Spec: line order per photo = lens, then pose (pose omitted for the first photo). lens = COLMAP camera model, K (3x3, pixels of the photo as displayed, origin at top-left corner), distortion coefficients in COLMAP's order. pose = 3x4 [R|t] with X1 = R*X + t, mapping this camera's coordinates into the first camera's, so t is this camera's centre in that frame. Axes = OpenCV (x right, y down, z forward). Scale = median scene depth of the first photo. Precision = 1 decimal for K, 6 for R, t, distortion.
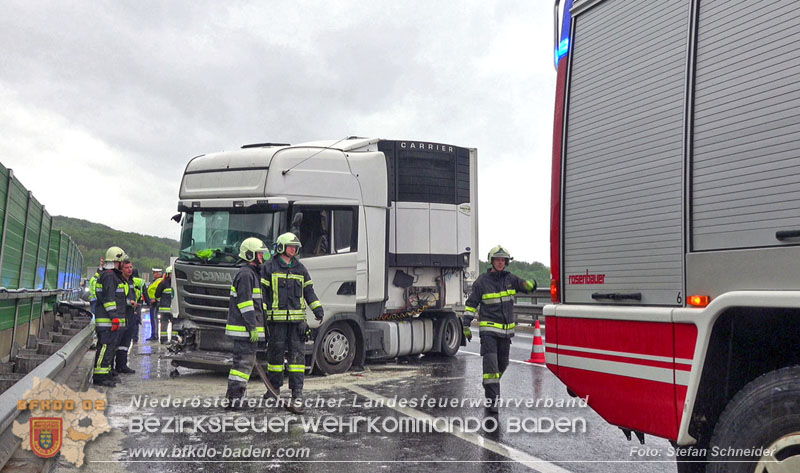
lens RADIAL K [[816.2, 0, 413.1], [0, 816.2, 231.6], [0, 0, 1]] dist [0.020067, 0.000000]
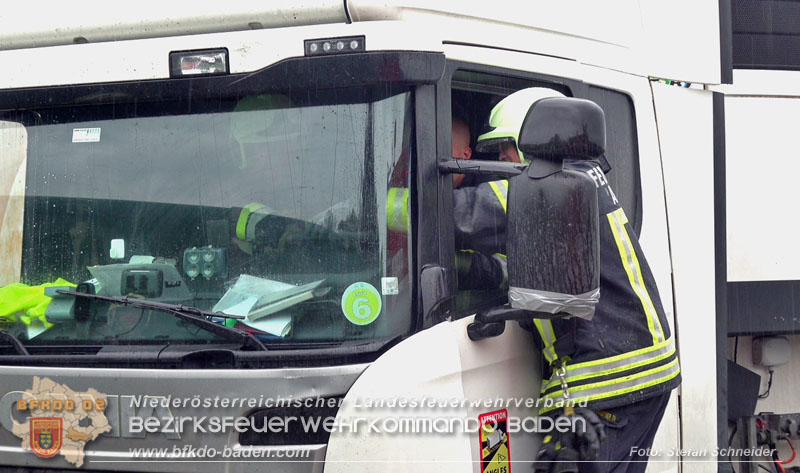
lens RADIAL K [[2172.7, 0, 428.5], [0, 2172.7, 200.7], [0, 0, 1]] dist [0.295632, 0.000000]
pose [[0.993887, -0.028853, 0.106561, -0.215073], [0.030179, 0.999486, -0.010854, 0.009253], [-0.106193, 0.014003, 0.994247, 0.440525]]
